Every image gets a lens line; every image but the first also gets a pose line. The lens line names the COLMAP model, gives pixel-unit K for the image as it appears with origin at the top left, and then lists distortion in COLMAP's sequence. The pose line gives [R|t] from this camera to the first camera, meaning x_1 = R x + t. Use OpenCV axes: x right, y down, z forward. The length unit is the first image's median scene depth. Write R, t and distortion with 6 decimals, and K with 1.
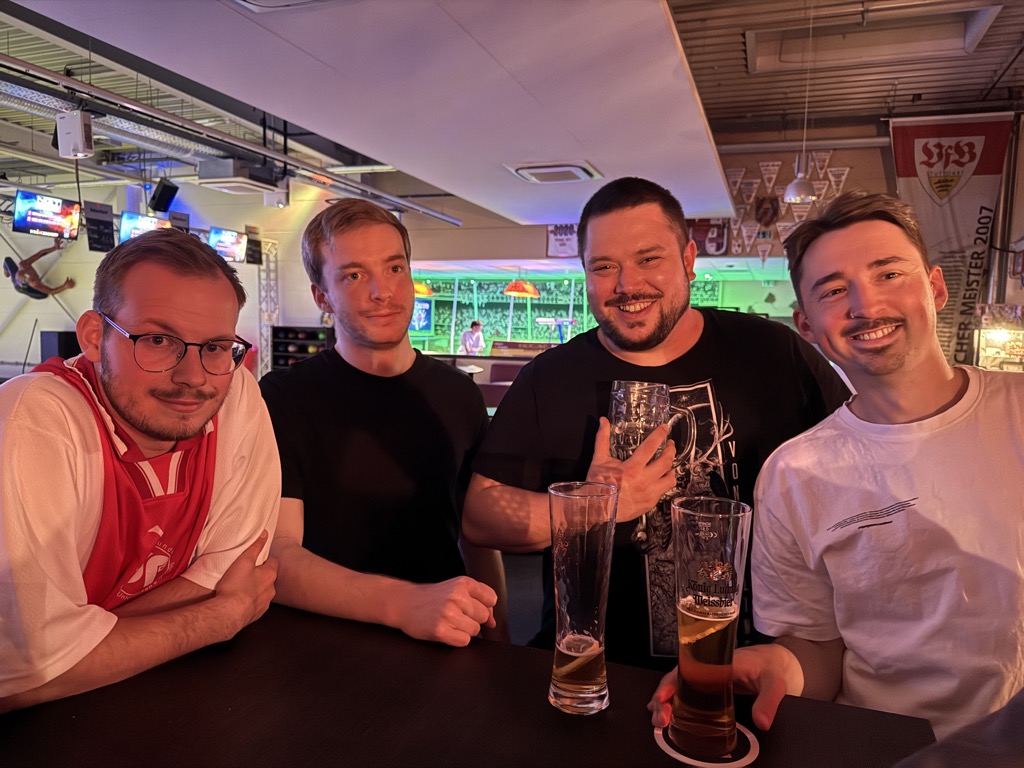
lens RADIAL K [[728.9, 0, 512.0], [0, 728.9, 384.0], [0, 0, 1]] dist [0.003794, -0.008193]
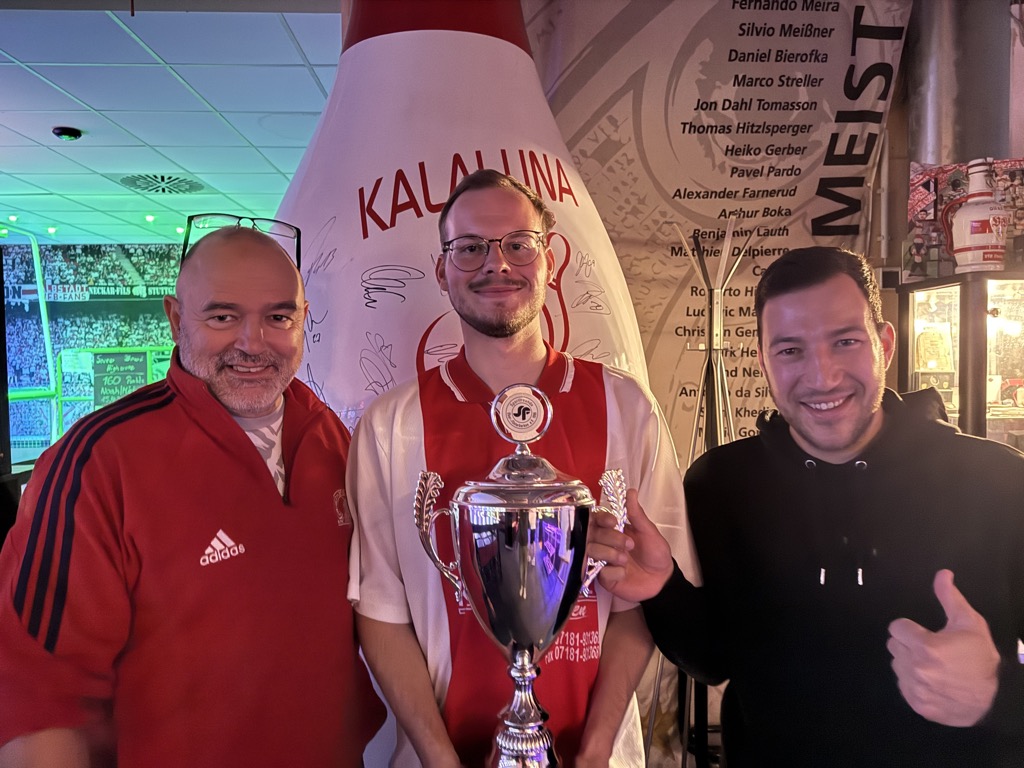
lens RADIAL K [[742.2, 0, 512.0], [0, 742.2, 384.0], [0, 0, 1]] dist [0.010946, -0.006439]
pose [[0.926179, -0.051481, 0.373553, 0.417508], [0.067241, 0.997307, -0.029273, -0.045301], [-0.371040, 0.052230, 0.927147, 0.785754]]
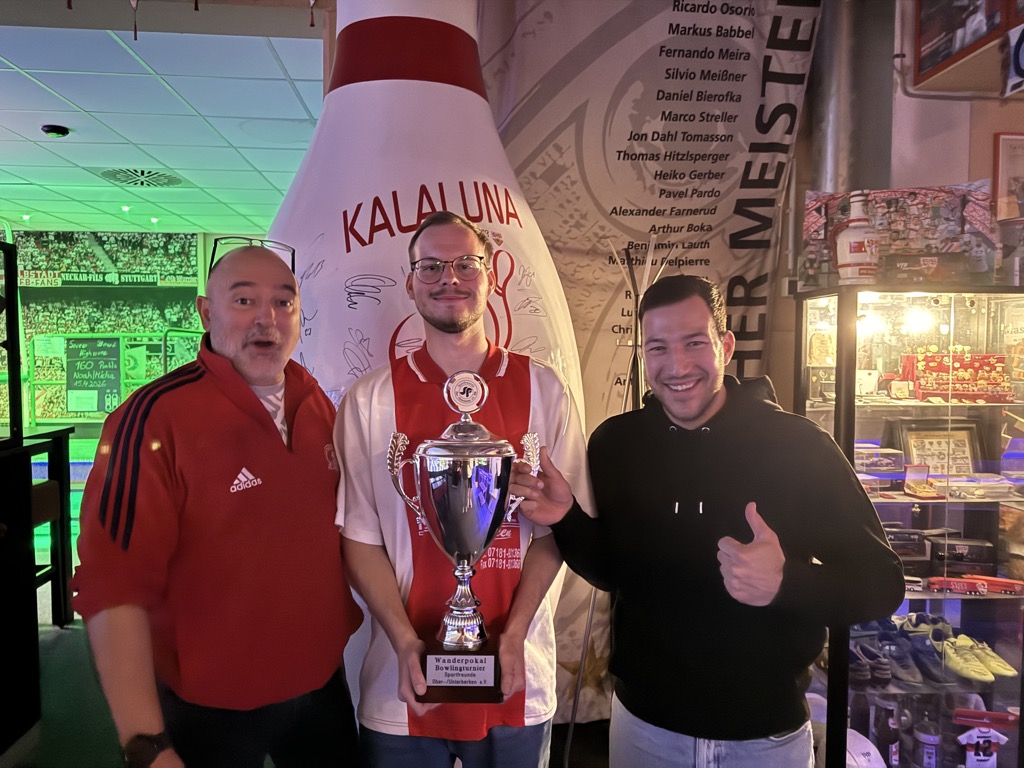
lens RADIAL K [[734.2, 0, 512.0], [0, 734.2, 384.0], [0, 0, 1]] dist [0.069847, -0.088700]
pose [[0.909352, -0.044040, 0.413689, 0.408226], [0.055063, 0.998374, -0.014752, -0.043255], [-0.412367, 0.036194, 0.910299, 0.754174]]
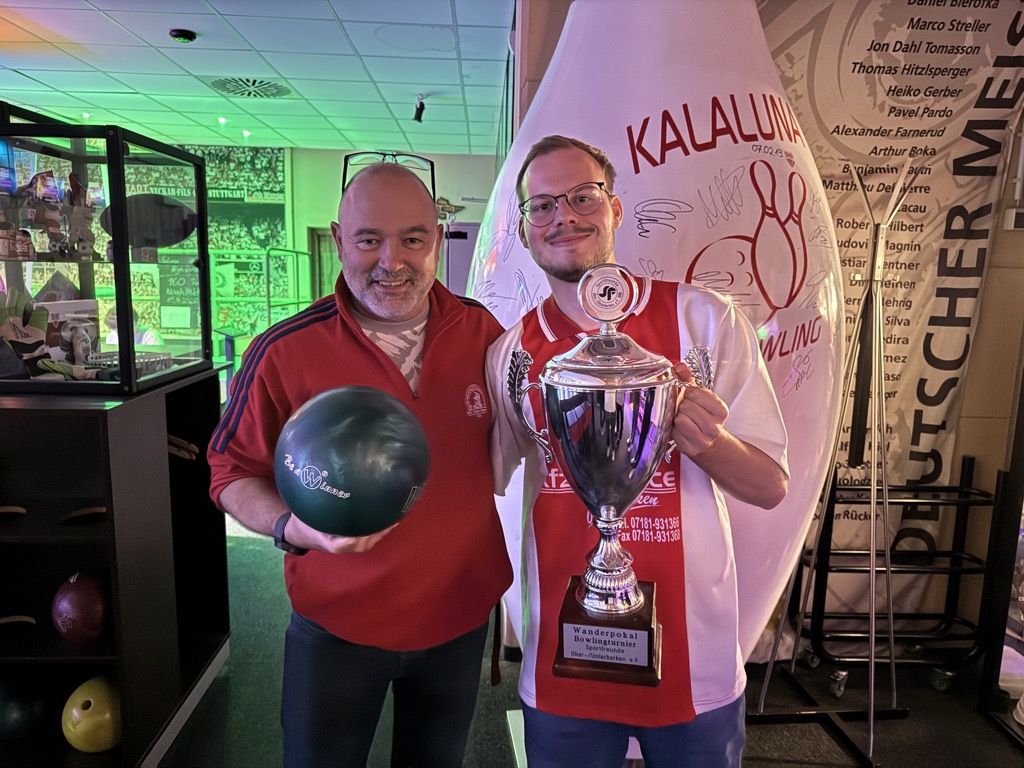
lens RADIAL K [[746.2, 0, 512.0], [0, 746.2, 384.0], [0, 0, 1]] dist [0.003143, -0.003857]
pose [[0.928657, -0.056354, 0.366633, 0.363866], [0.027426, 0.996118, 0.083642, -0.047632], [-0.369924, -0.067619, 0.926598, 0.783690]]
